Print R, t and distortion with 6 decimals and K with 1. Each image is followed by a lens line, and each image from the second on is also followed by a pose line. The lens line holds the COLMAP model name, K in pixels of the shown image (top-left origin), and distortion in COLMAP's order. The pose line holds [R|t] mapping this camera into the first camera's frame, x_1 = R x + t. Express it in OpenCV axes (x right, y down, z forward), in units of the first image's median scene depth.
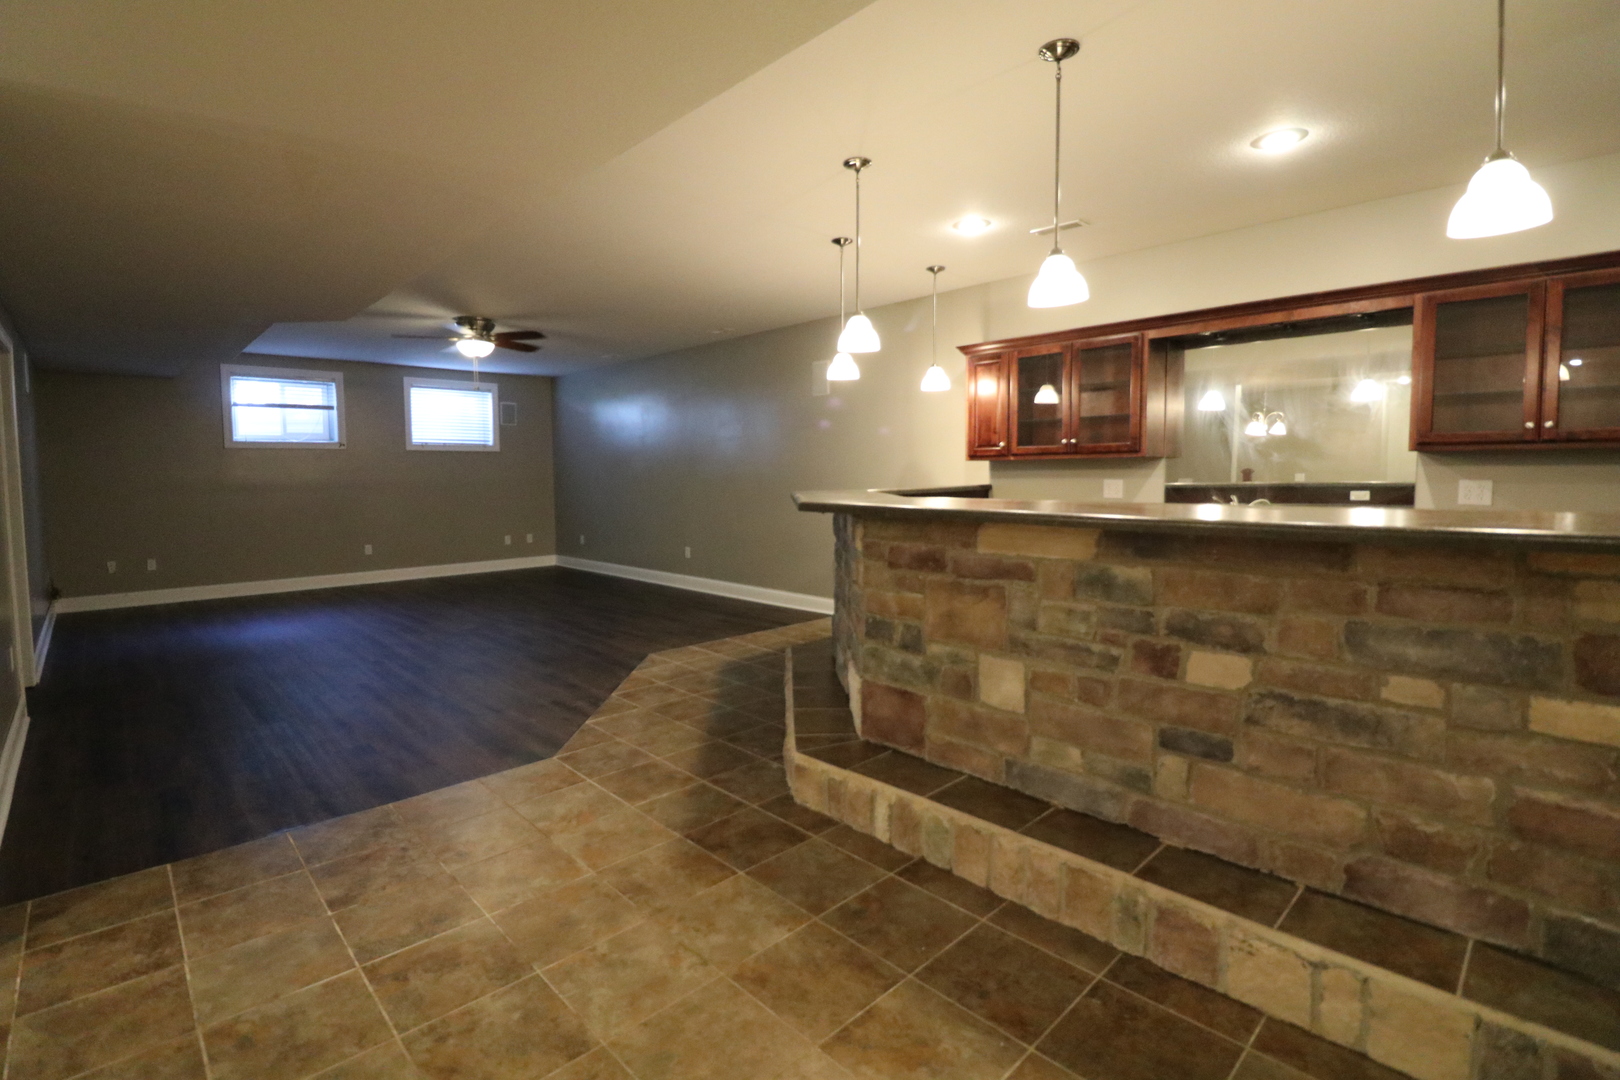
lens RADIAL K [[757.6, 0, 789.3], [0, 757.6, 521.4], [0, 0, 1]] dist [0.003236, -0.015092]
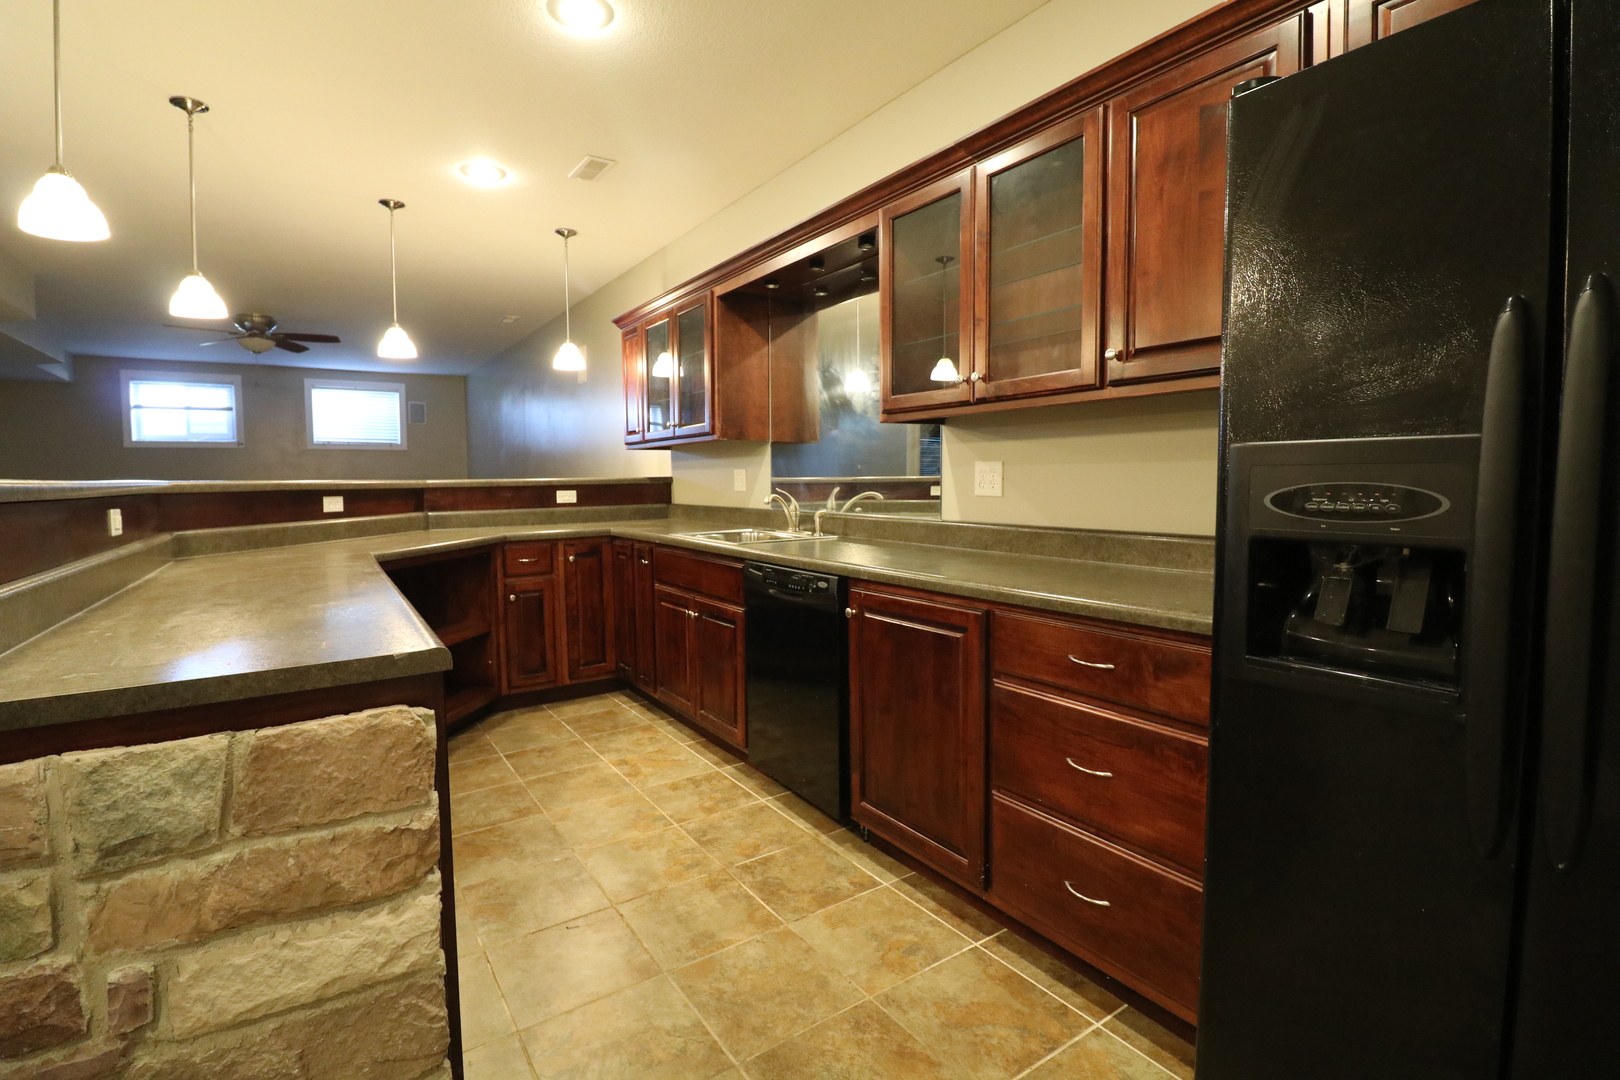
lens RADIAL K [[757.6, 0, 789.3], [0, 757.6, 521.4], [0, 0, 1]] dist [0.003236, -0.015092]
pose [[0.985005, 0.007432, -0.172366, 1.045569], [-0.007995, 0.999965, -0.002576, 0.007077], [0.172340, 0.003915, 0.985030, 0.303337]]
